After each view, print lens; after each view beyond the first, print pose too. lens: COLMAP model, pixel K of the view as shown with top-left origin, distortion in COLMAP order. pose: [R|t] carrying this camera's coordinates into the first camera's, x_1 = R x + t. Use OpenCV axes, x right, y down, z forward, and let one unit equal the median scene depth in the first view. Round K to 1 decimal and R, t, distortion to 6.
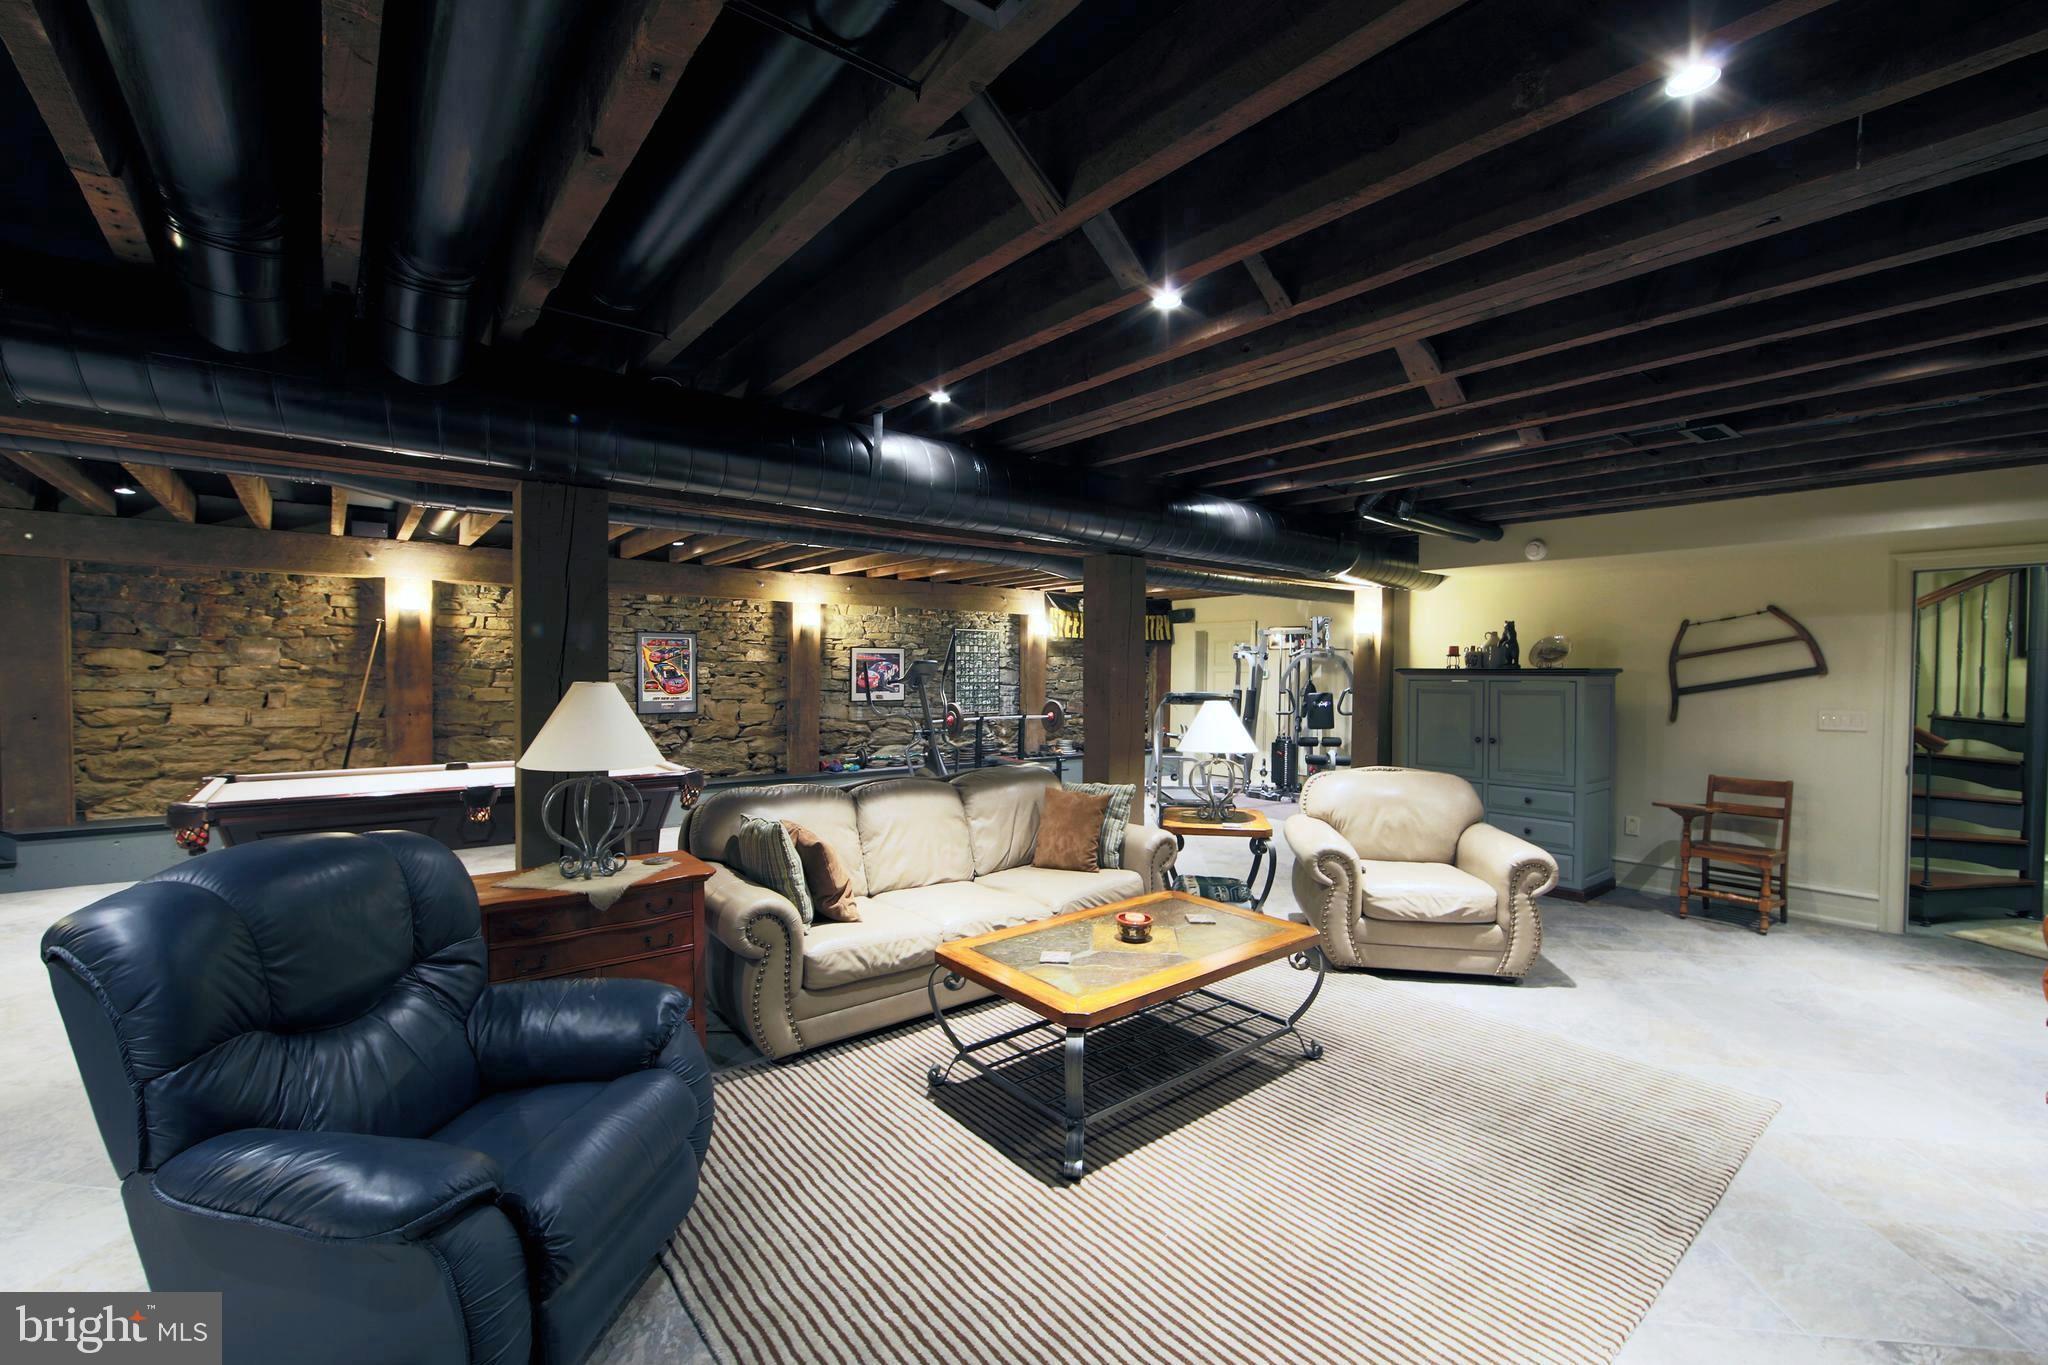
lens RADIAL K [[856.2, 0, 1029.8], [0, 856.2, 683.9], [0, 0, 1]] dist [-0.009456, 0.000495]
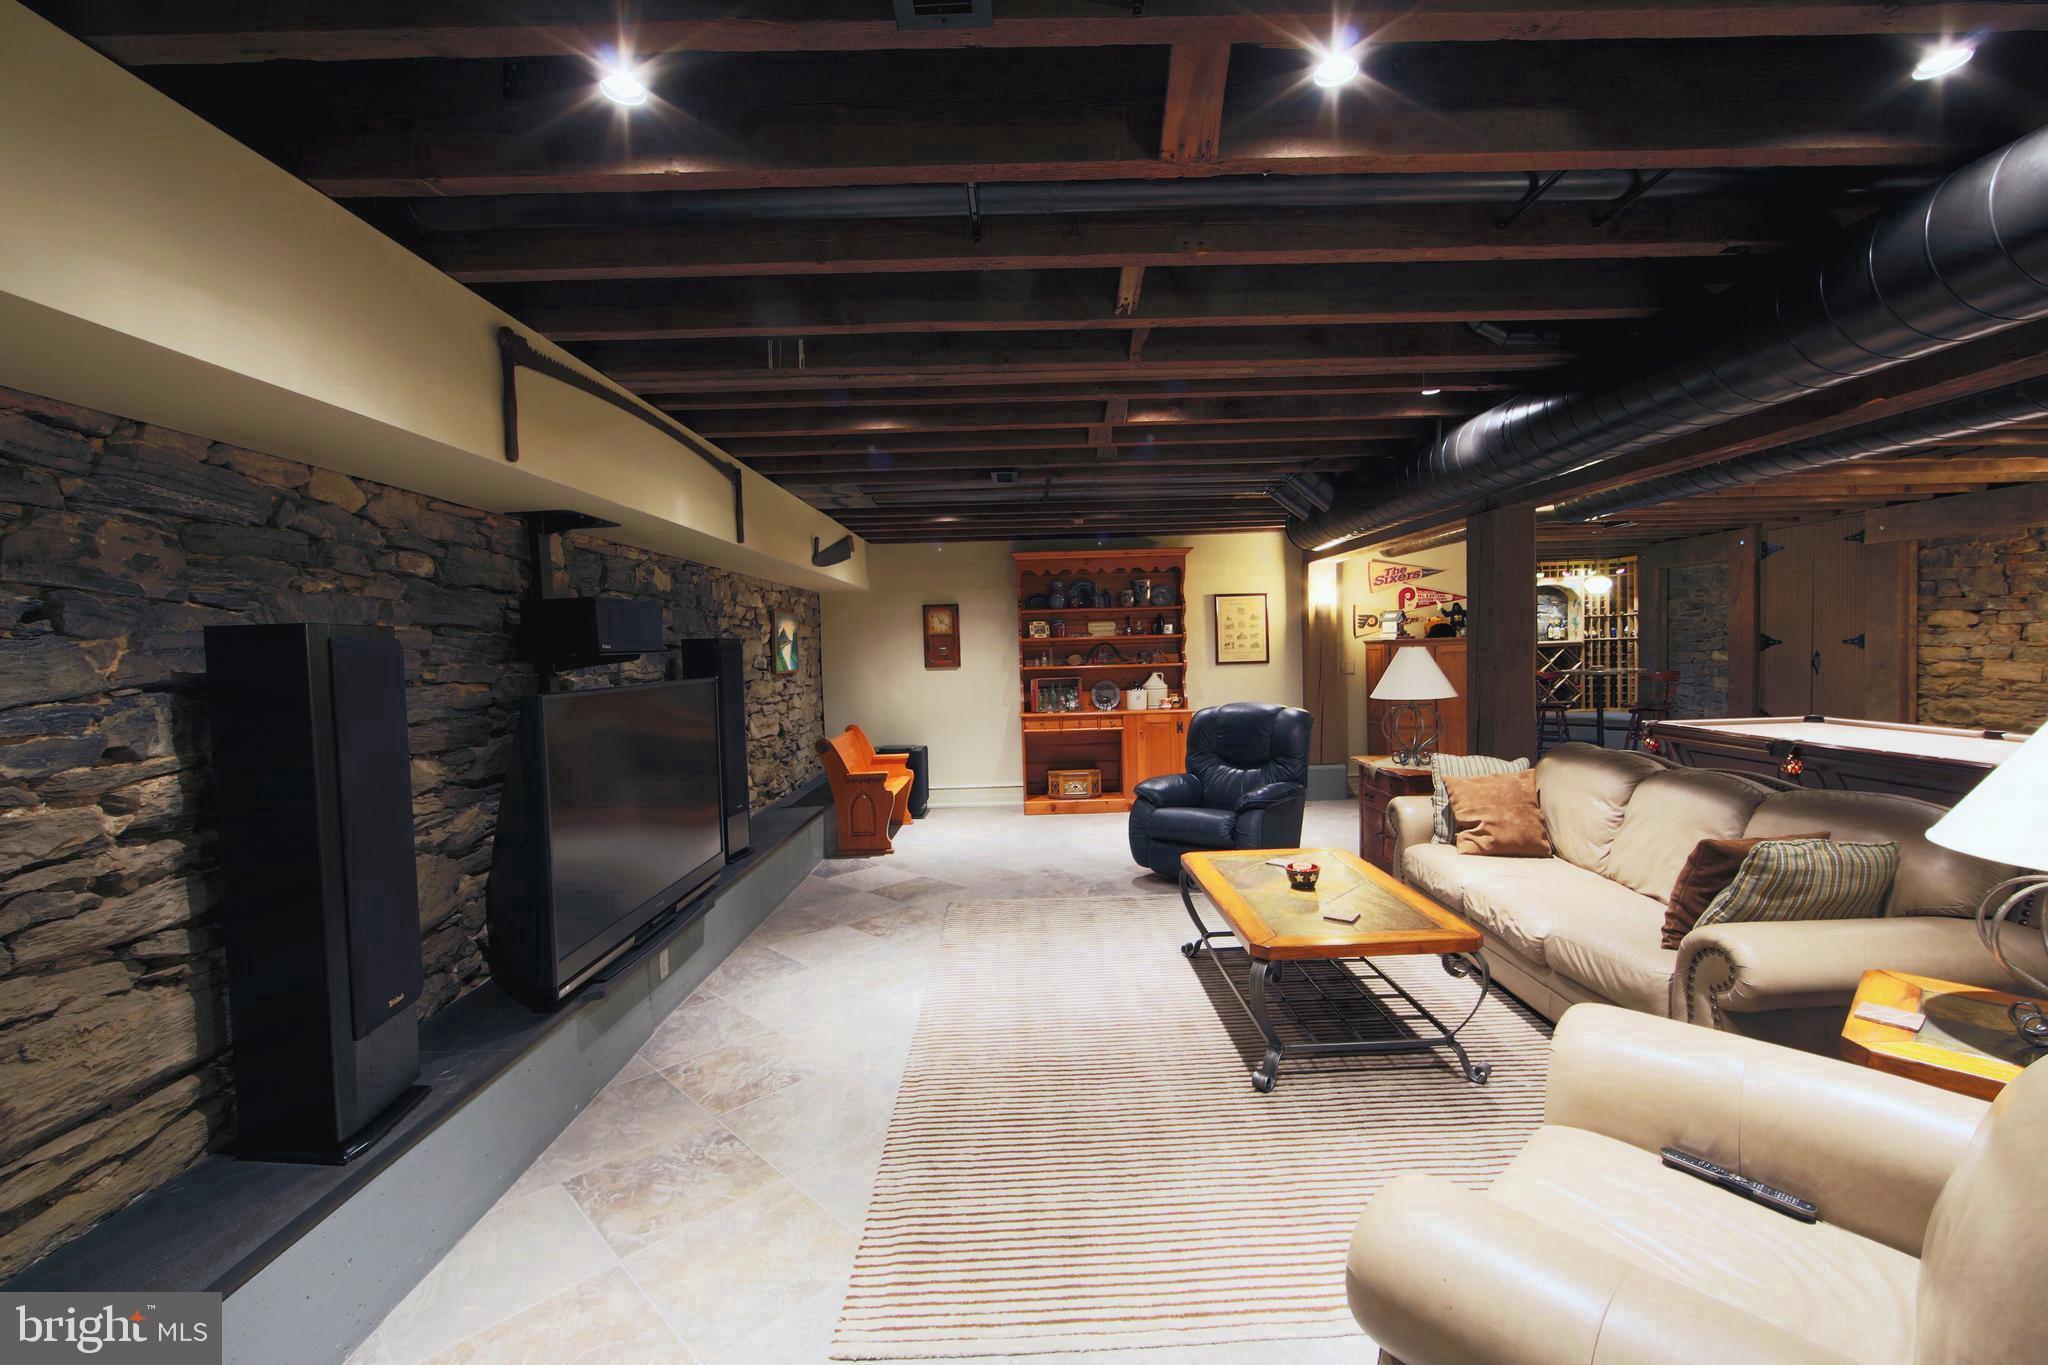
lens RADIAL K [[856.2, 0, 1029.8], [0, 856.2, 683.9], [0, 0, 1]] dist [-0.009456, 0.000495]
pose [[-0.616010, 0.044066, -0.786505, 0.504437], [0.010126, 0.998795, 0.048029, -0.007398], [0.787673, 0.021622, -0.615714, 0.591404]]
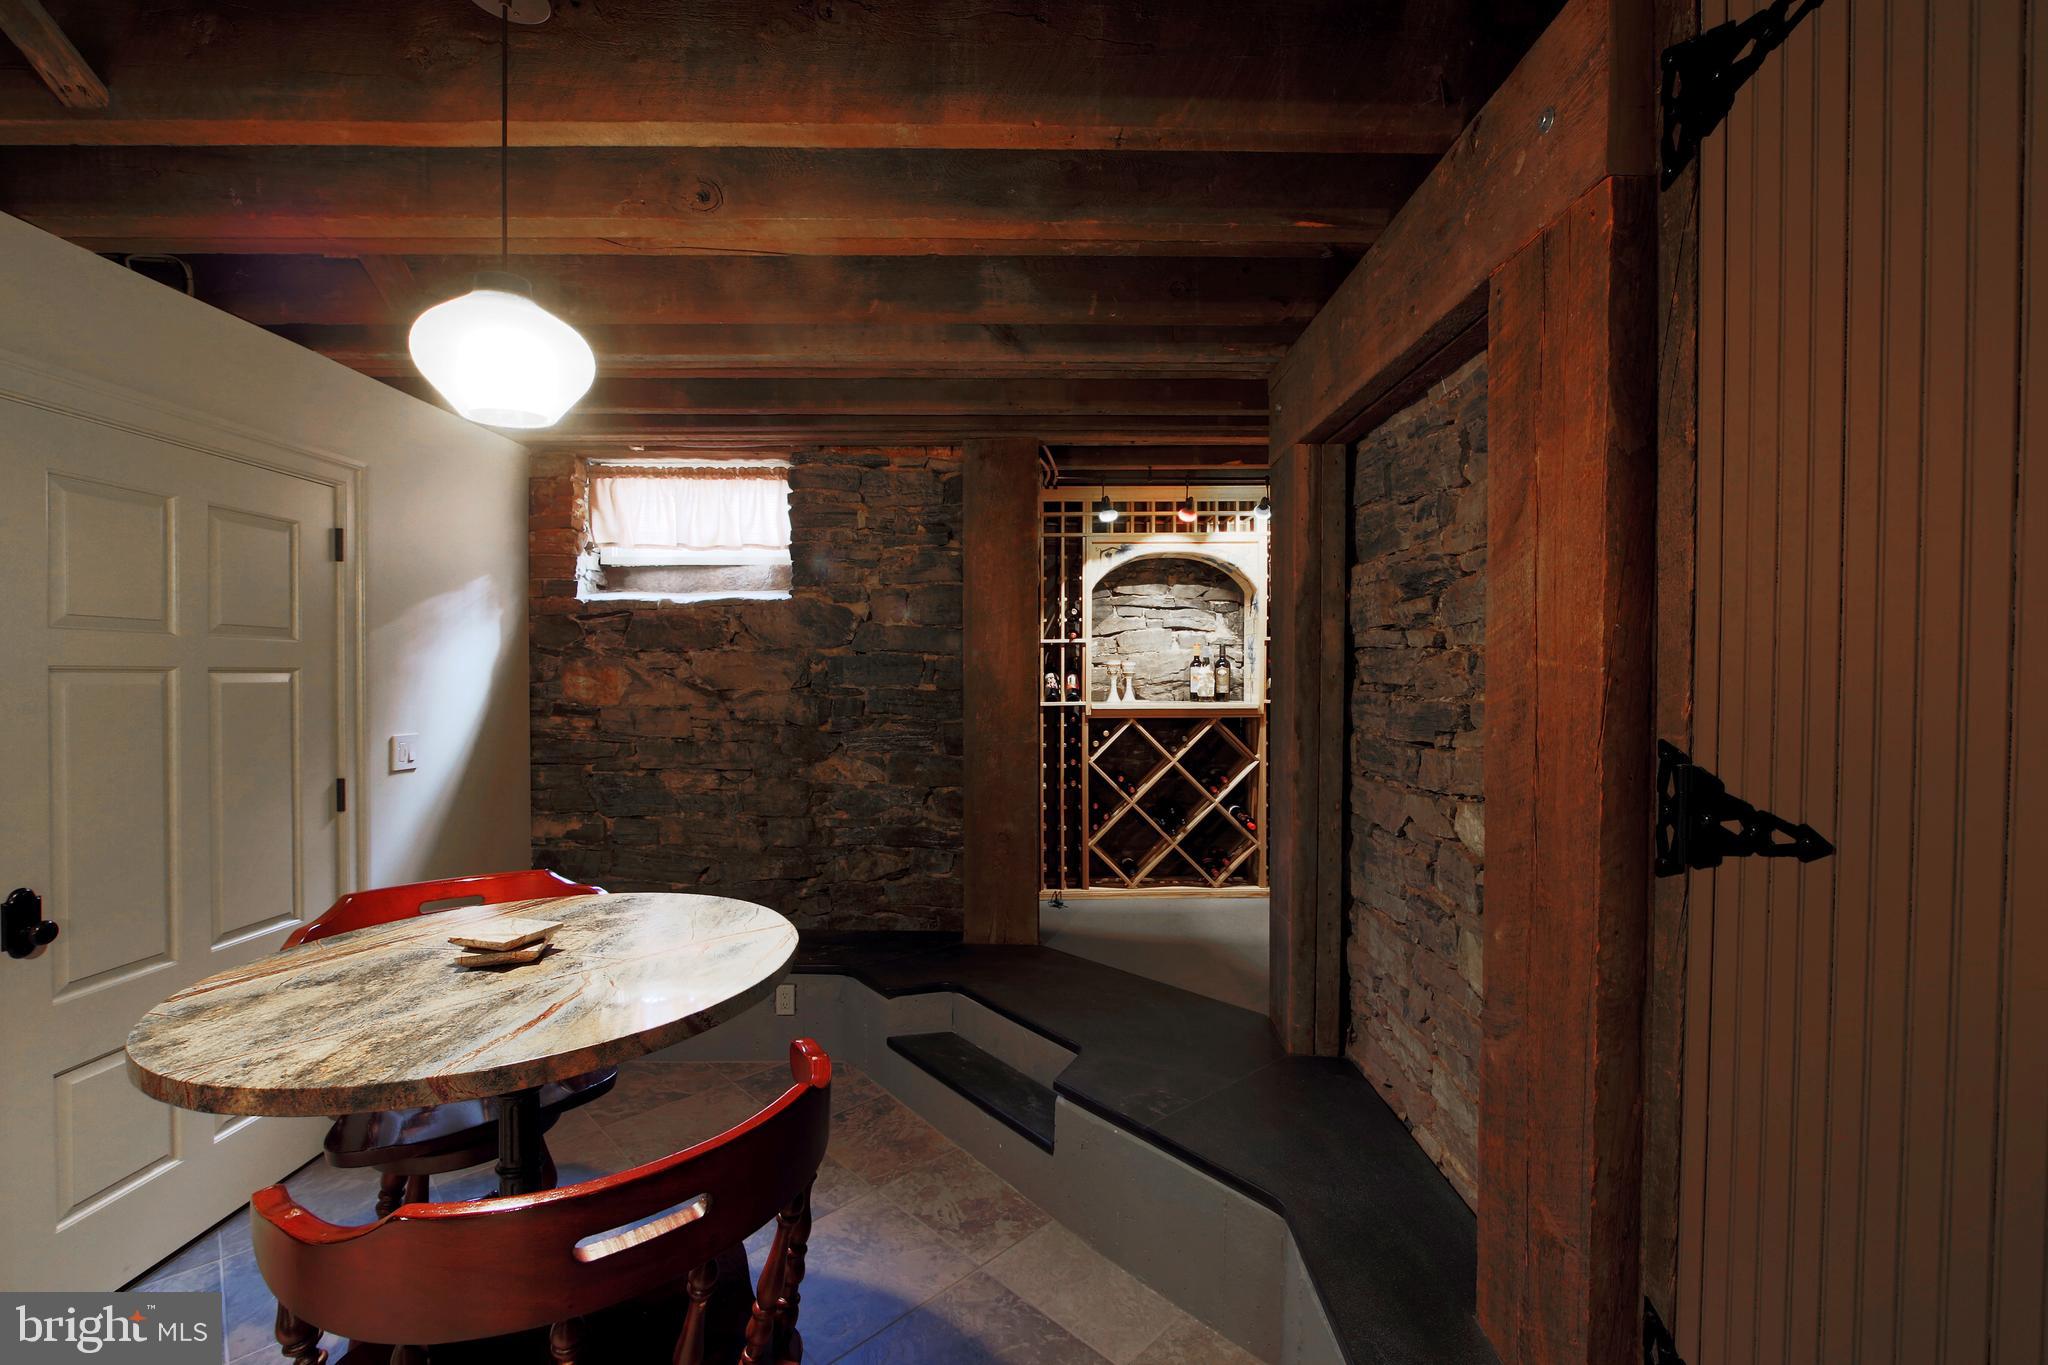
lens RADIAL K [[856.2, 0, 1029.8], [0, 856.2, 683.9], [0, 0, 1]] dist [-0.009456, 0.000495]
pose [[-0.622074, -0.002961, -0.782953, -0.857717], [-0.022897, 0.999634, 0.014411, -0.020696], [0.782623, 0.026892, -0.621914, 0.668553]]
